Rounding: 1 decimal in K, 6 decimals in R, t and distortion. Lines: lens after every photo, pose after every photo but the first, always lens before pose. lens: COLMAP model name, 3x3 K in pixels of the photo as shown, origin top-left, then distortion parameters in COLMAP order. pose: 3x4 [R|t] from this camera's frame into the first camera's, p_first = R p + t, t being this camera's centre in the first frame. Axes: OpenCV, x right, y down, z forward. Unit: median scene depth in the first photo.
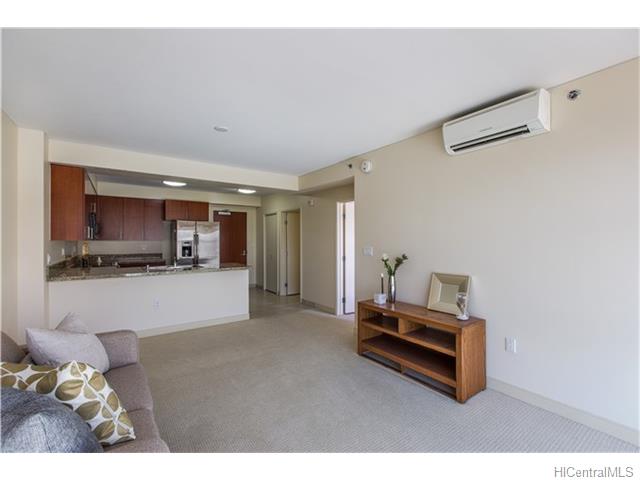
lens RADIAL K [[283.0, 0, 320.0], [0, 283.0, 240.0], [0, 0, 1]] dist [0.000775, 0.000020]
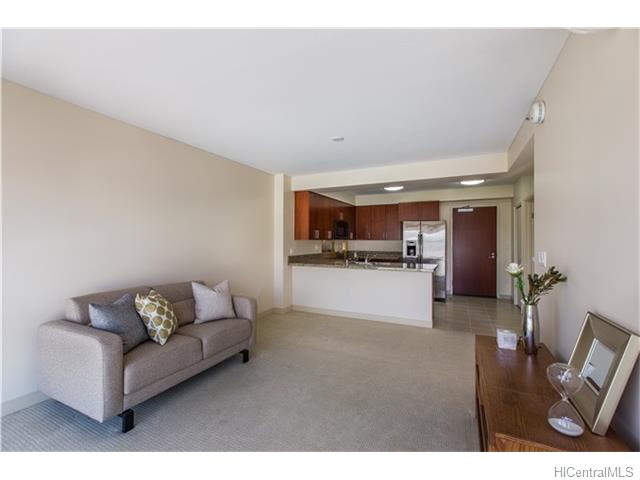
lens RADIAL K [[283.0, 0, 320.0], [0, 283.0, 240.0], [0, 0, 1]] dist [0.000775, 0.000020]
pose [[0.467749, -0.000434, -0.883861, 0.301294], [-0.000227, 1.000000, -0.000612, 0.001665], [0.883861, 0.000487, 0.467749, 0.212125]]
